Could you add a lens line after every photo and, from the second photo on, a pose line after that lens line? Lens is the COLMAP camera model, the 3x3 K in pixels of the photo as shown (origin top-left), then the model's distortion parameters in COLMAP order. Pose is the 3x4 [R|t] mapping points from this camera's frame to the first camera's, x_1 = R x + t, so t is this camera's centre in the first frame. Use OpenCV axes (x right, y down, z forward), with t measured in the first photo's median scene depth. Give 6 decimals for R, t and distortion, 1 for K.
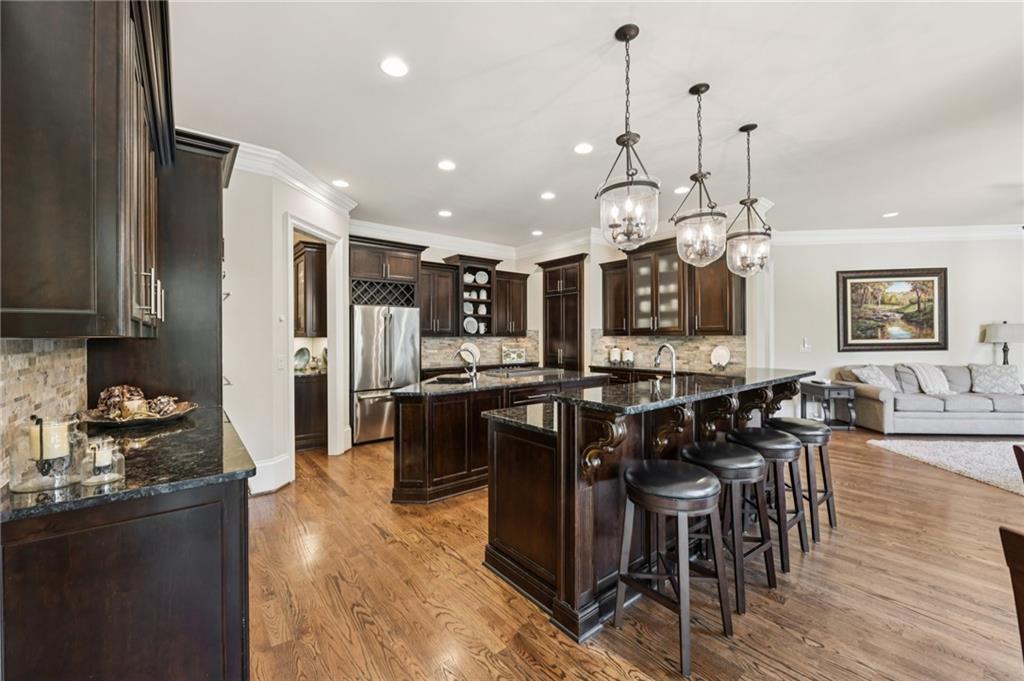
lens RADIAL K [[415.0, 0, 515.8], [0, 415.0, 335.3], [0, 0, 1]] dist [-0.002901, -0.000184]
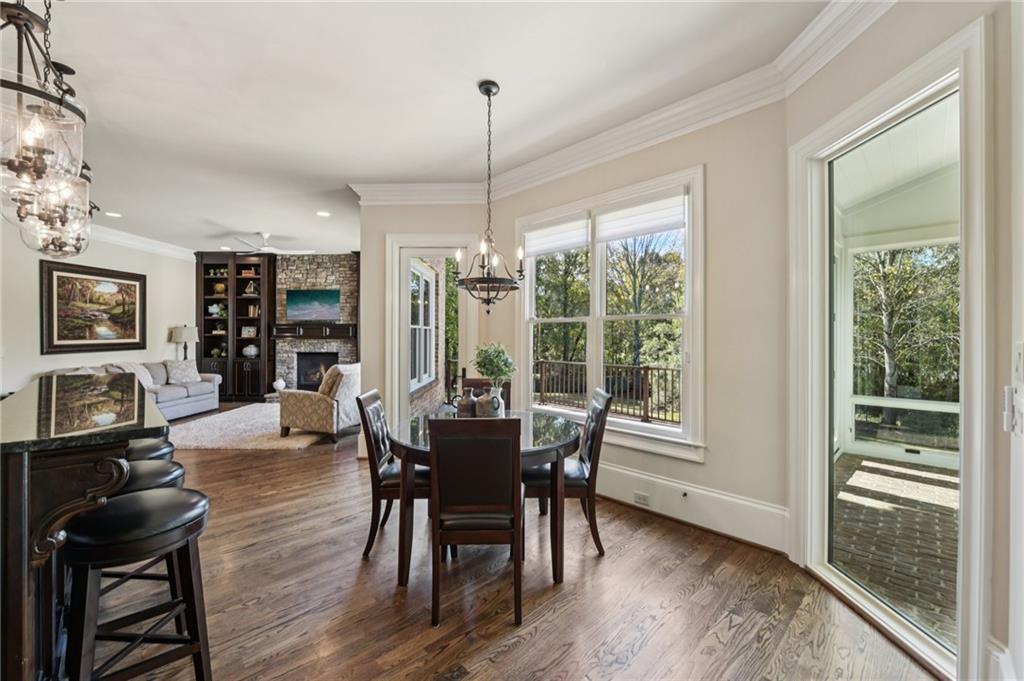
lens RADIAL K [[415.0, 0, 511.4], [0, 415.0, 336.5], [0, 0, 1]] dist [-0.002901, -0.000184]
pose [[-0.090838, 0.004466, 0.995856, -0.153625], [-0.005028, 0.999975, -0.004943, 0.002045], [-0.995853, -0.005456, -0.090814, 0.119752]]
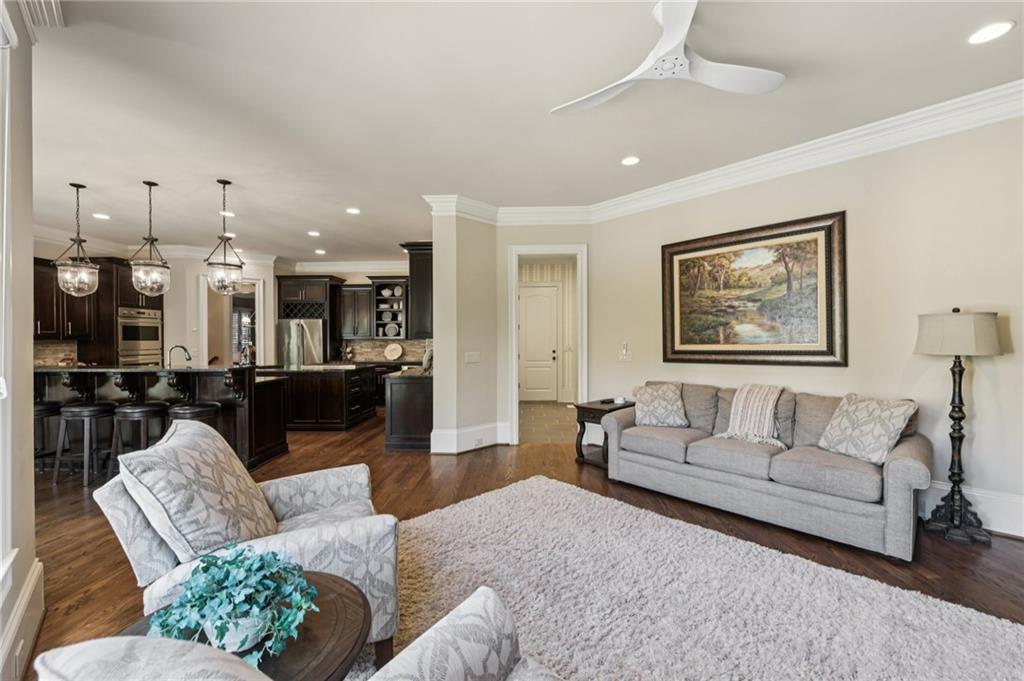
lens RADIAL K [[415.0, 0, 518.2], [0, 415.0, 340.9], [0, 0, 1]] dist [-0.002901, -0.000184]
pose [[0.756685, 0.004143, -0.653766, 1.061005], [-0.000174, 0.999981, 0.006135, 0.000538], [0.653779, -0.004529, 0.756672, 0.319227]]
